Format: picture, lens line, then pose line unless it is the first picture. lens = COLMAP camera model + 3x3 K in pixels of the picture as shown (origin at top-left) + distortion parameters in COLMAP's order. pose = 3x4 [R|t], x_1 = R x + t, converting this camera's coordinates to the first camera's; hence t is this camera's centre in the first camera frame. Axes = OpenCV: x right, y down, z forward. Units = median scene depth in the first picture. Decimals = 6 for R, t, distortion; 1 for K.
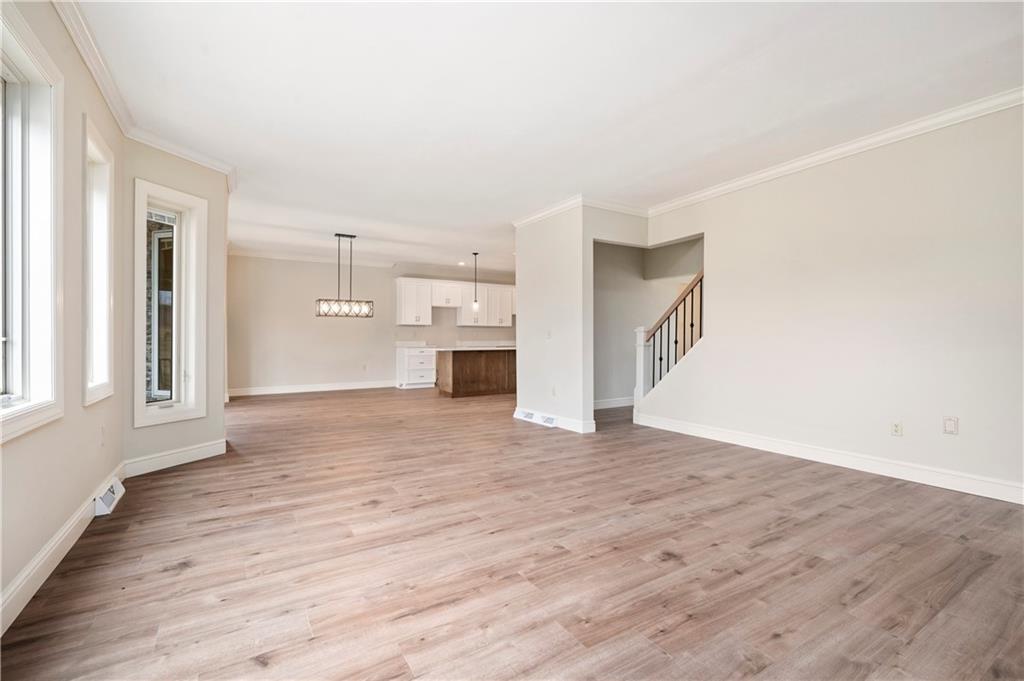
lens RADIAL K [[451.9, 0, 513.4], [0, 451.9, 332.9], [0, 0, 1]] dist [0.002563, 0.000199]
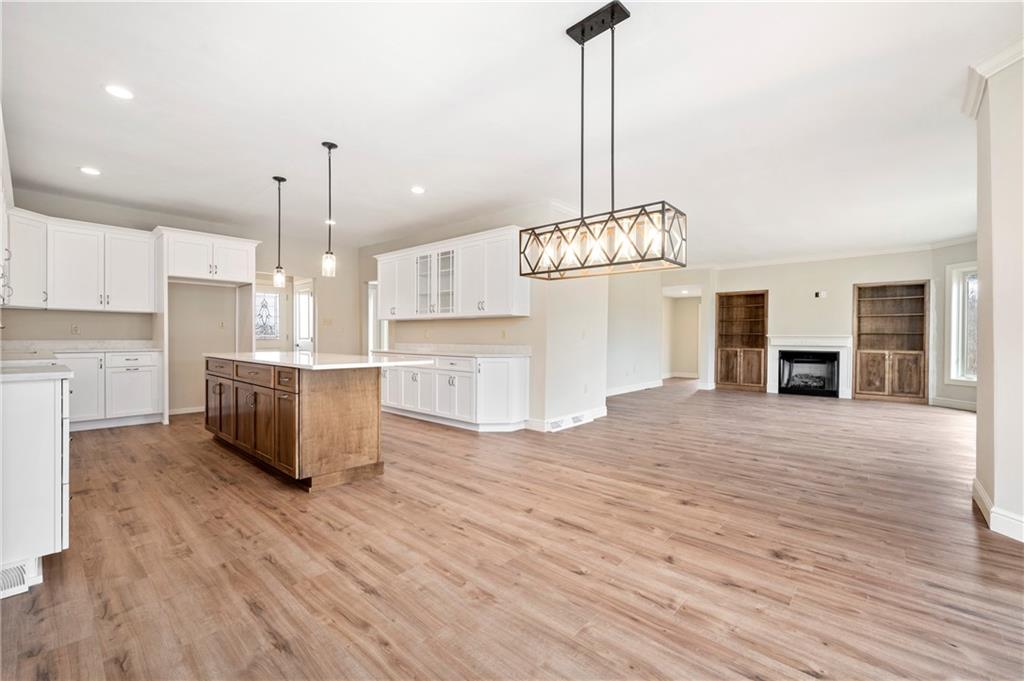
lens RADIAL K [[431.2, 0, 512.8], [0, 431.2, 340.8], [0, 0, 1]] dist [-0.006288, 0.000714]
pose [[-0.275518, -0.008330, 0.961260, -1.242525], [-0.017245, 0.999844, 0.003722, 0.026973], [-0.961141, -0.015551, -0.275619, 2.180785]]
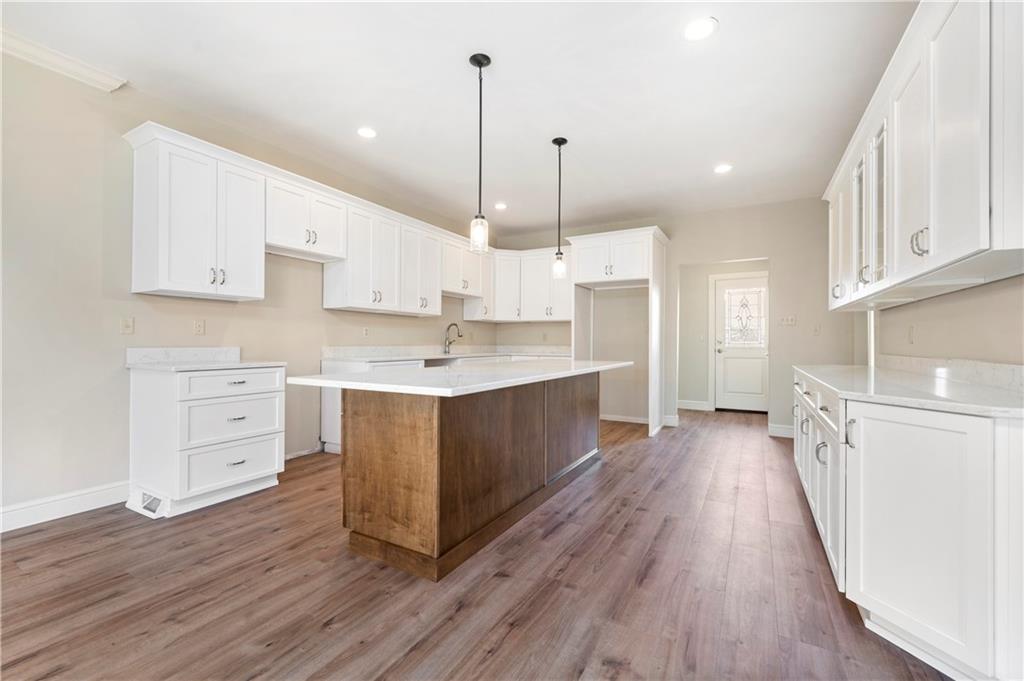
lens RADIAL K [[431.2, 0, 516.8], [0, 431.2, 343.5], [0, 0, 1]] dist [-0.006288, 0.000714]
pose [[0.878779, 0.003168, 0.477218, -0.457547], [-0.010411, 0.999867, 0.012533, 0.025477], [-0.477115, -0.015982, 0.878696, 1.701222]]
